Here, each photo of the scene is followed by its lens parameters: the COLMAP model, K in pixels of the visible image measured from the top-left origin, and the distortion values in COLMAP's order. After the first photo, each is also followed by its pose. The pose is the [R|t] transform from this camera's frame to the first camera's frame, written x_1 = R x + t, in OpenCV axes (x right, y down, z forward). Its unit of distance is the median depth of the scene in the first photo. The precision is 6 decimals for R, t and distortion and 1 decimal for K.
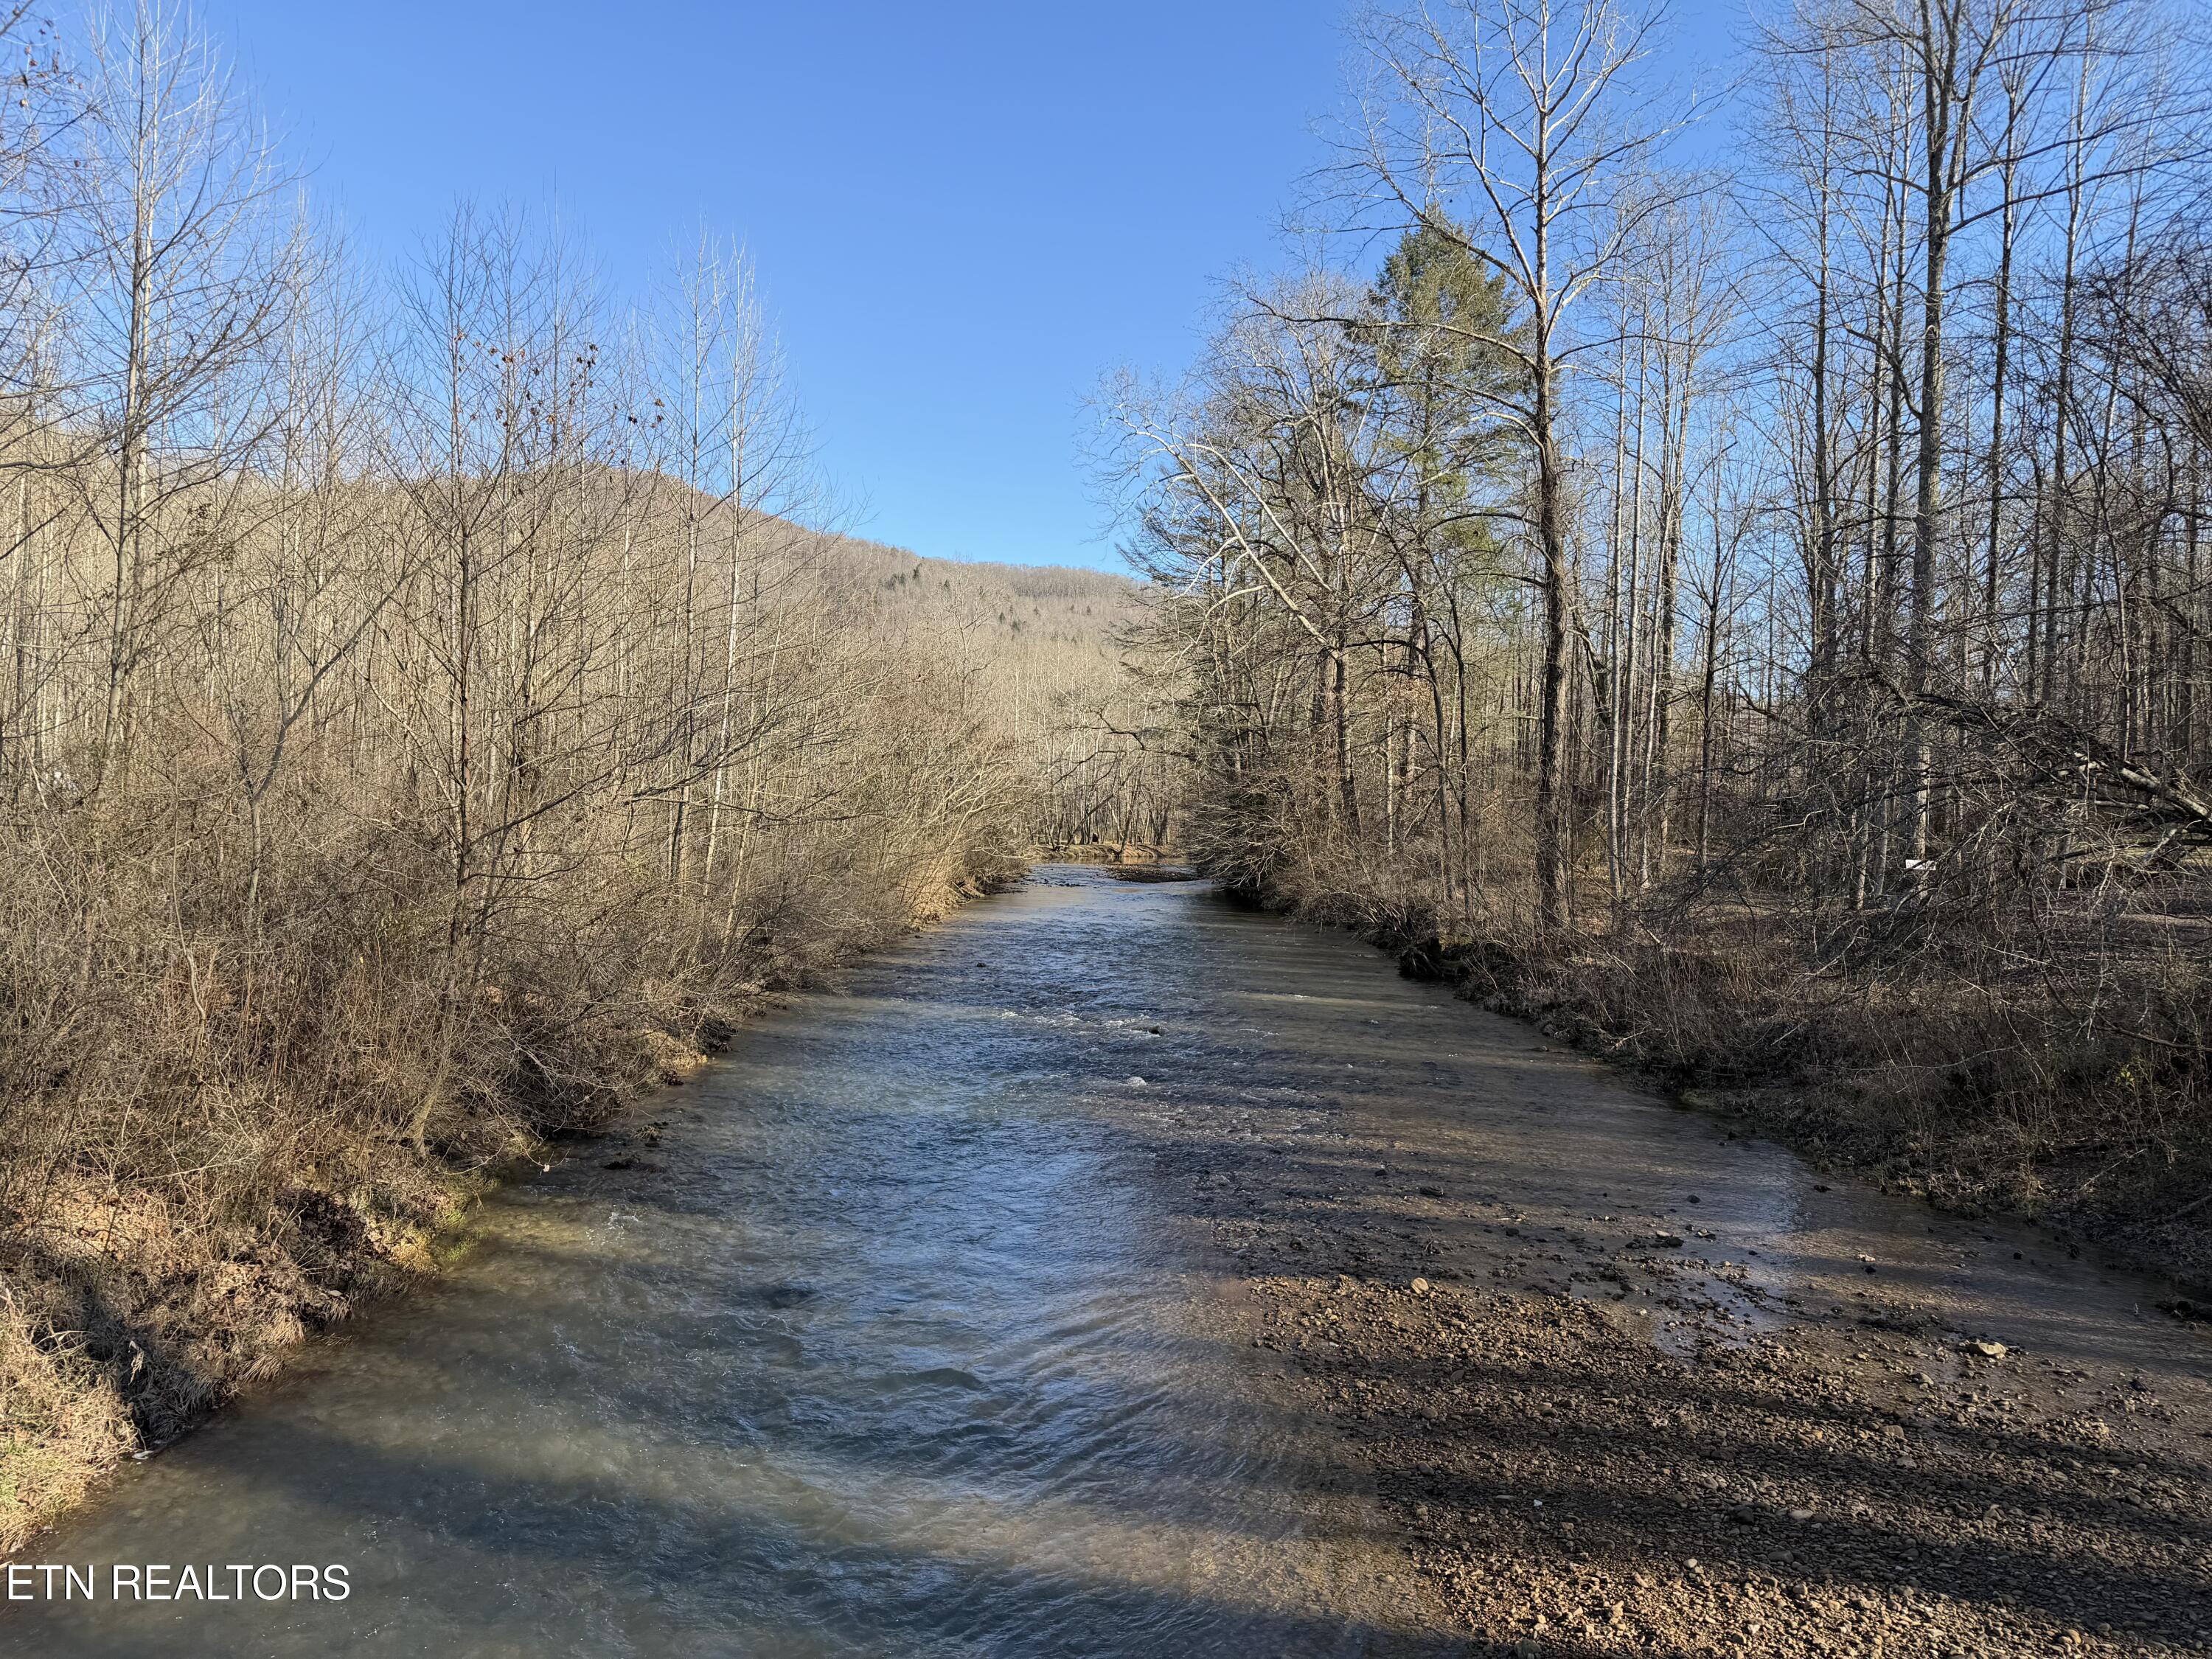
lens RADIAL K [[1563.1, 0, 1072.2], [0, 1563.1, 843.9], [0, 0, 1]] dist [0.044015, -0.056770]
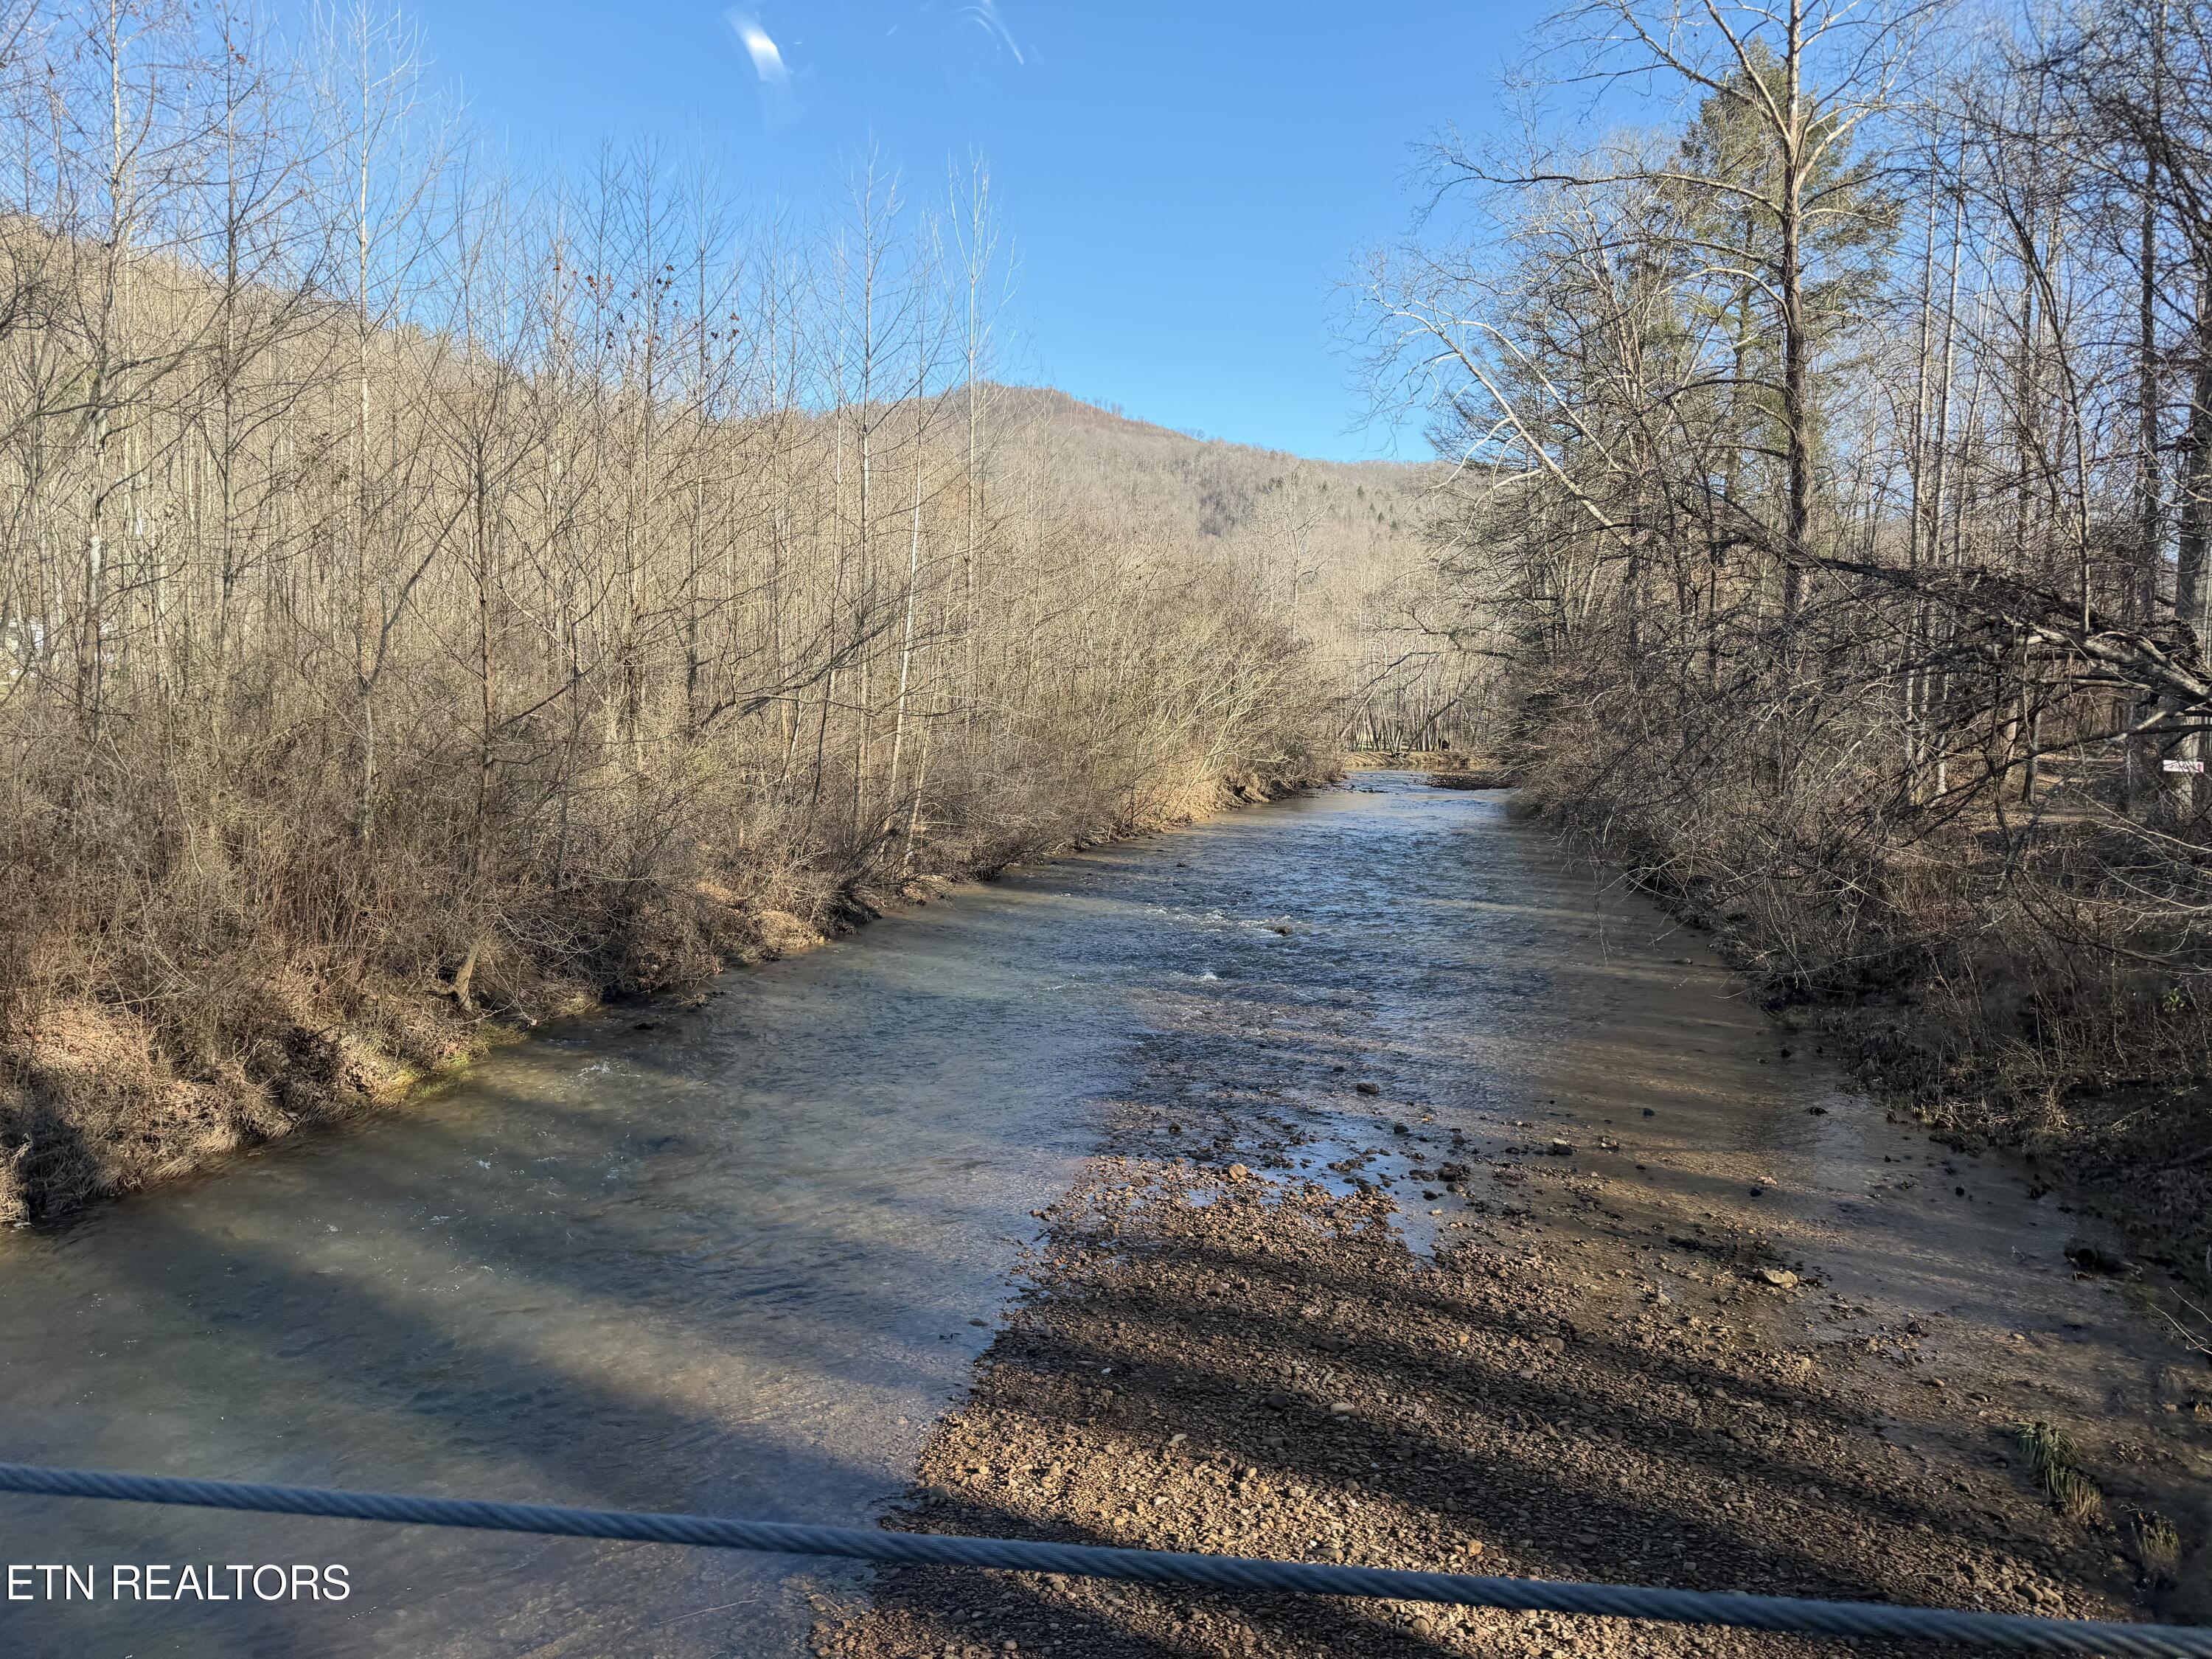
lens RADIAL K [[1579.8, 0, 1096.1], [0, 1579.8, 818.3], [0, 0, 1]] dist [0.047639, -0.047490]
pose [[0.970444, 0.013606, -0.240943, 0.139154], [-0.003717, 0.999134, 0.041450, 0.006280], [0.241298, -0.039330, 0.969654, 0.006327]]
